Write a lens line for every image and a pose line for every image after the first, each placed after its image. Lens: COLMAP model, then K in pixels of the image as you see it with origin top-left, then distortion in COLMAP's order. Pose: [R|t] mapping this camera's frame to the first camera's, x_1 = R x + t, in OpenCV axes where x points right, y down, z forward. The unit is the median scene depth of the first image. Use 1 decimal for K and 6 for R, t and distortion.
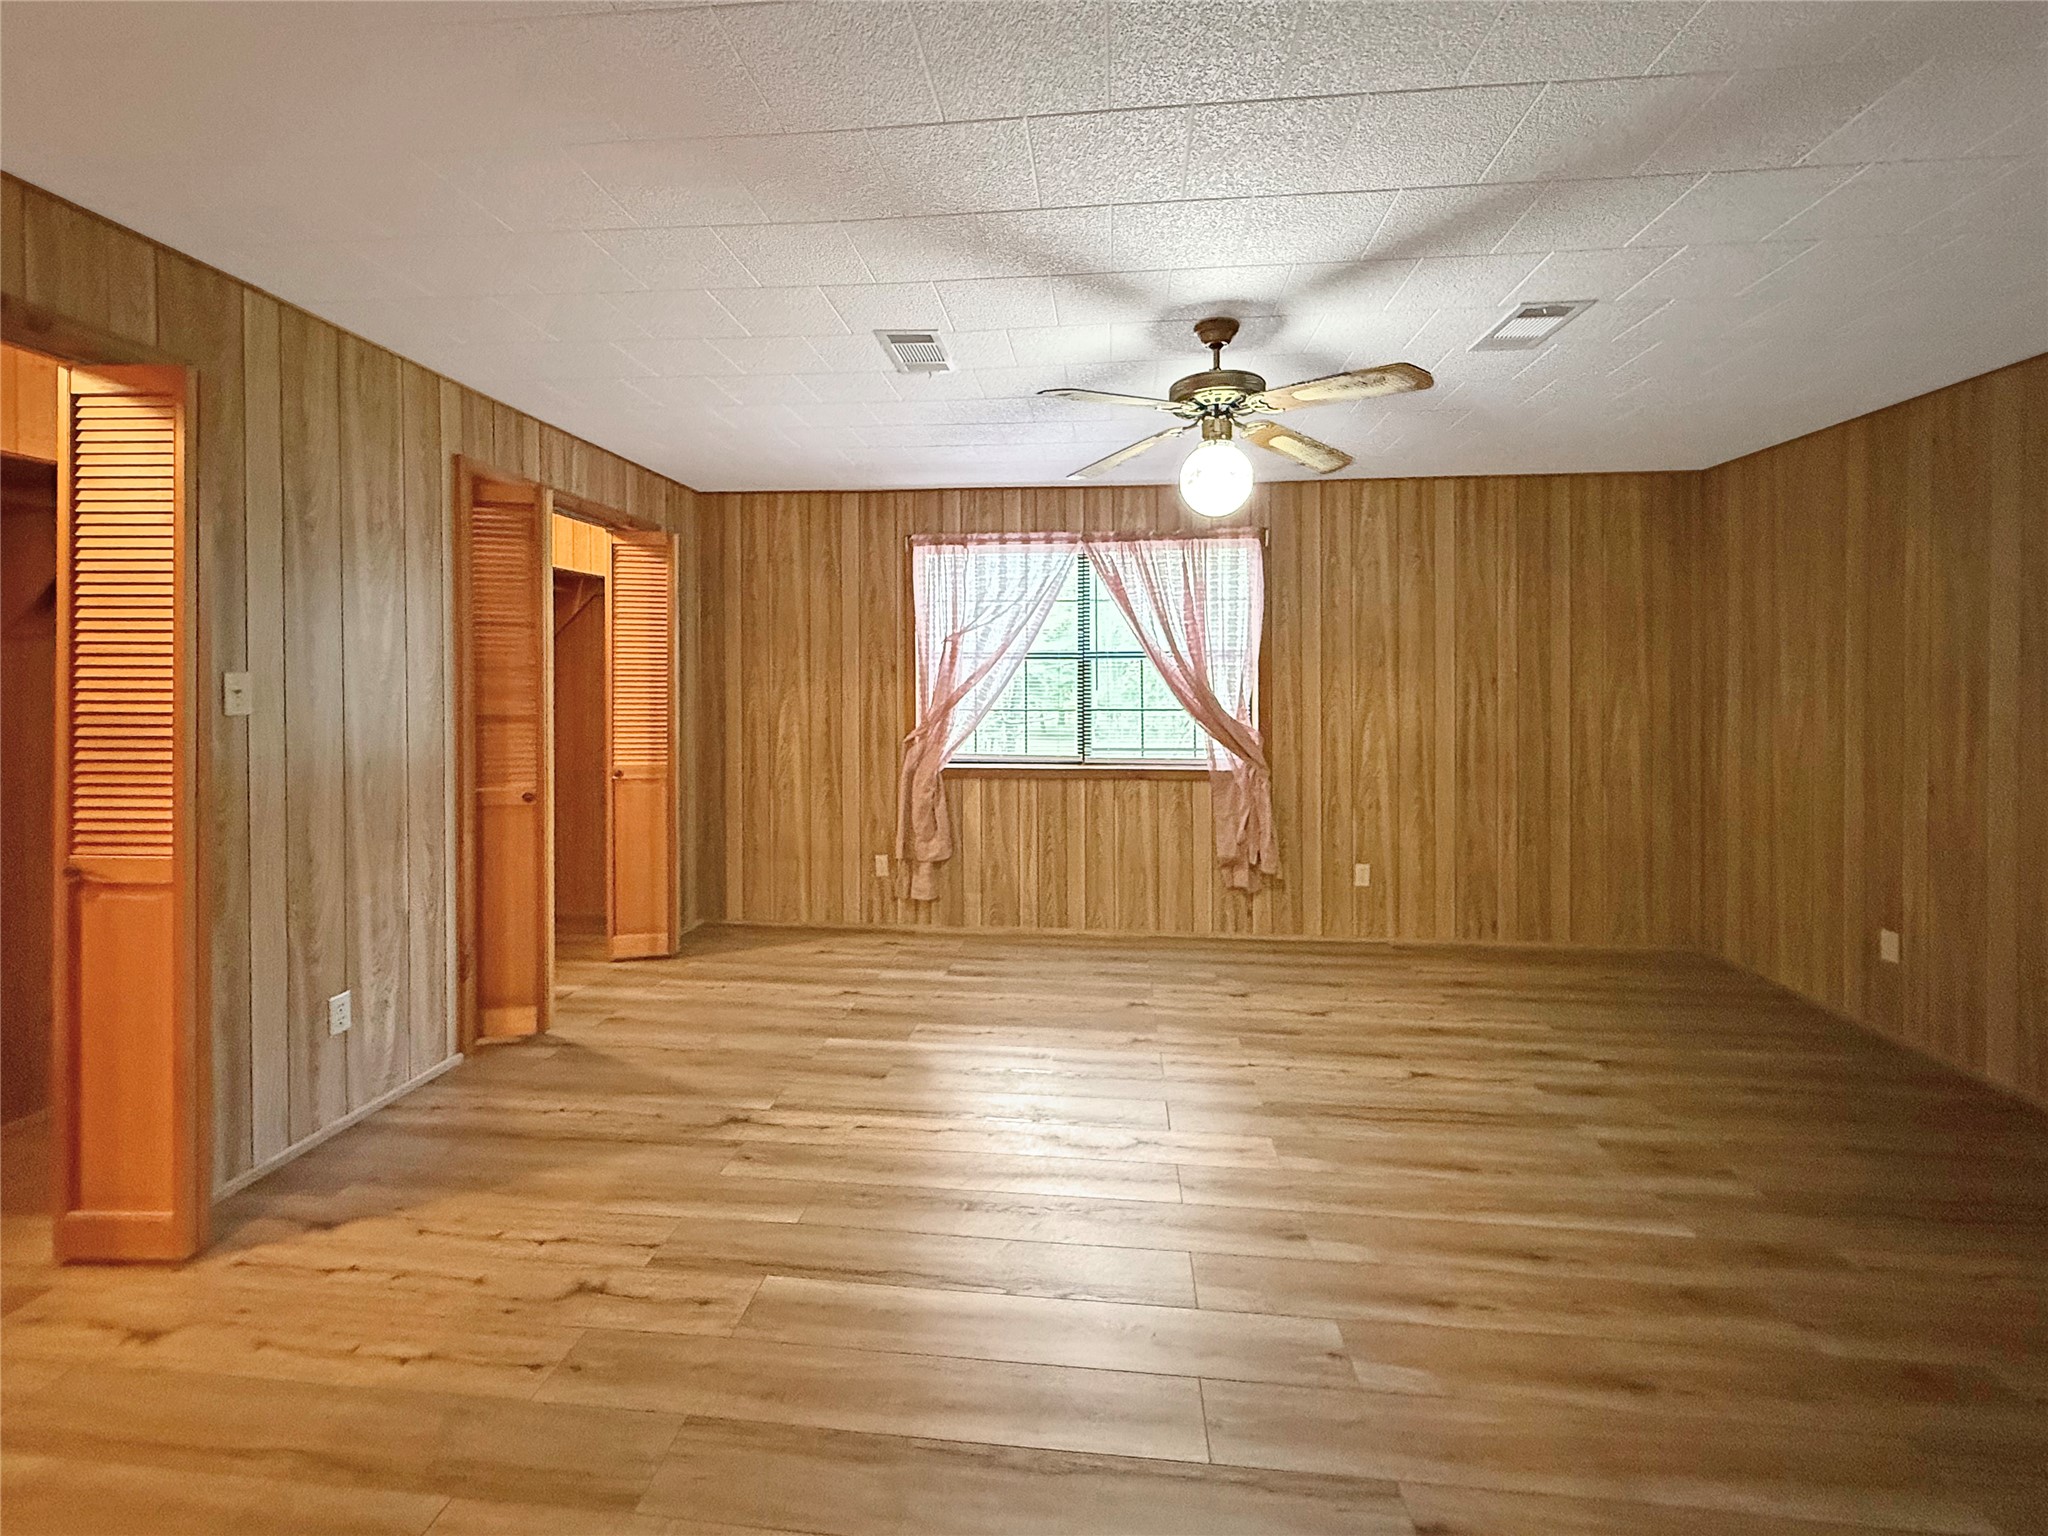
lens RADIAL K [[844.3, 0, 1029.3], [0, 844.3, 688.9], [0, 0, 1]] dist [0.000254, 0.000264]
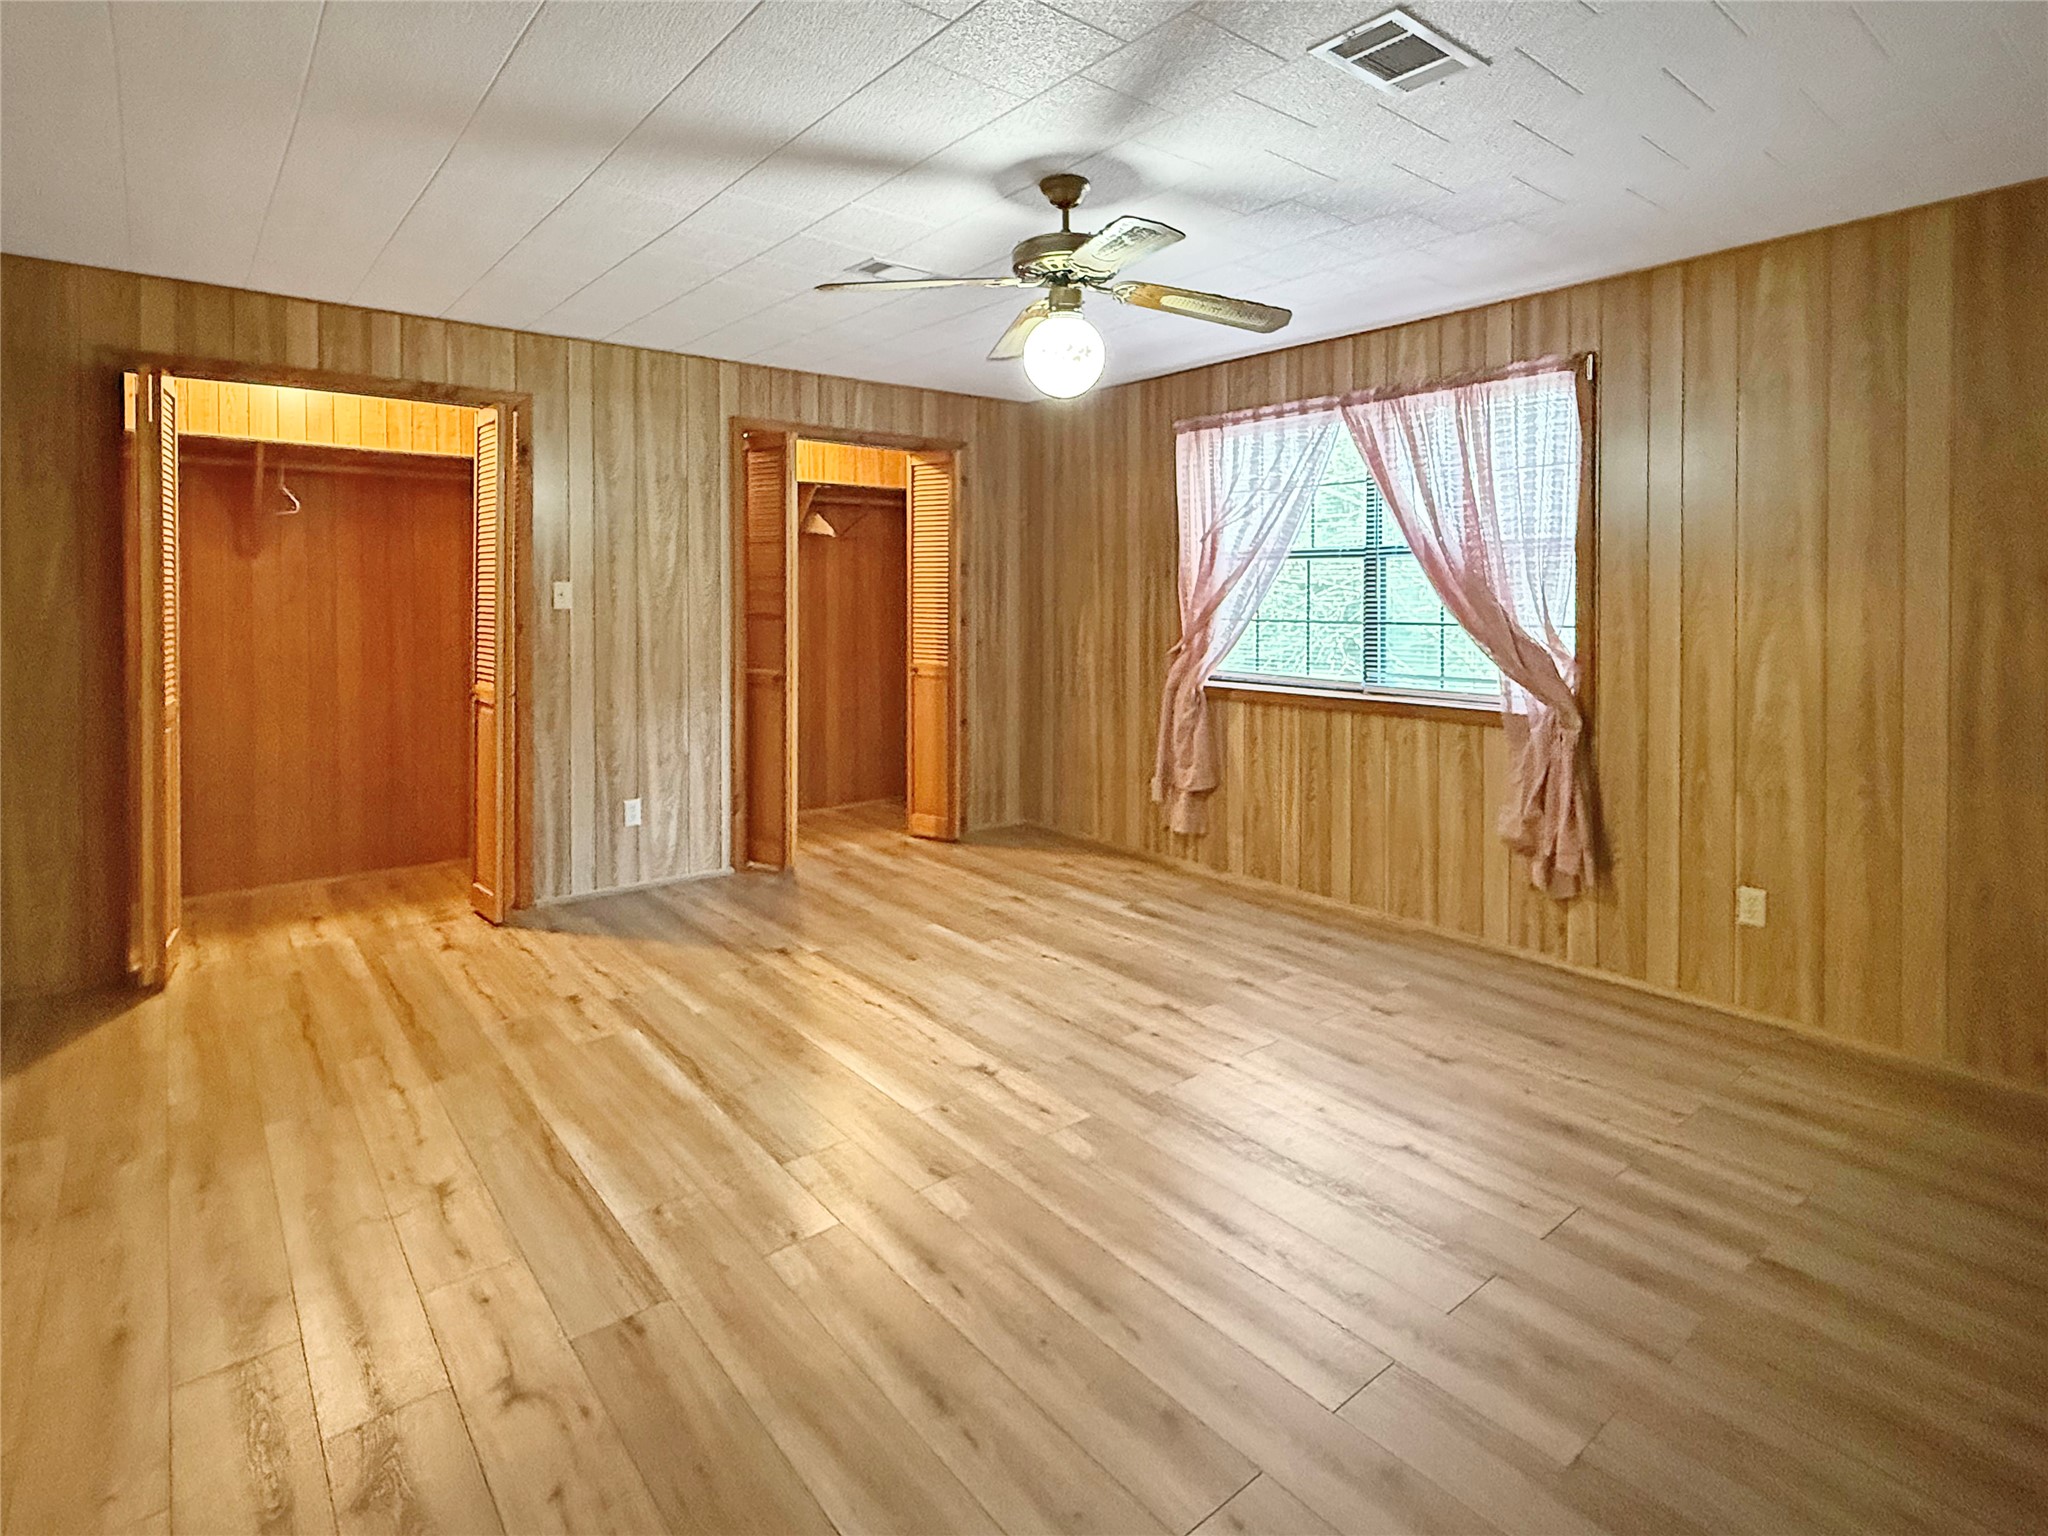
lens RADIAL K [[1042.1, 0, 1023.4], [0, 1042.1, 602.2], [0, 0, 1]] dist [-0.002616, 0.000661]
pose [[0.707677, 0.006824, -0.706503, 0.539524], [-0.004337, 0.999976, 0.005315, 0.002634], [0.706523, -0.000697, 0.707690, 0.110664]]
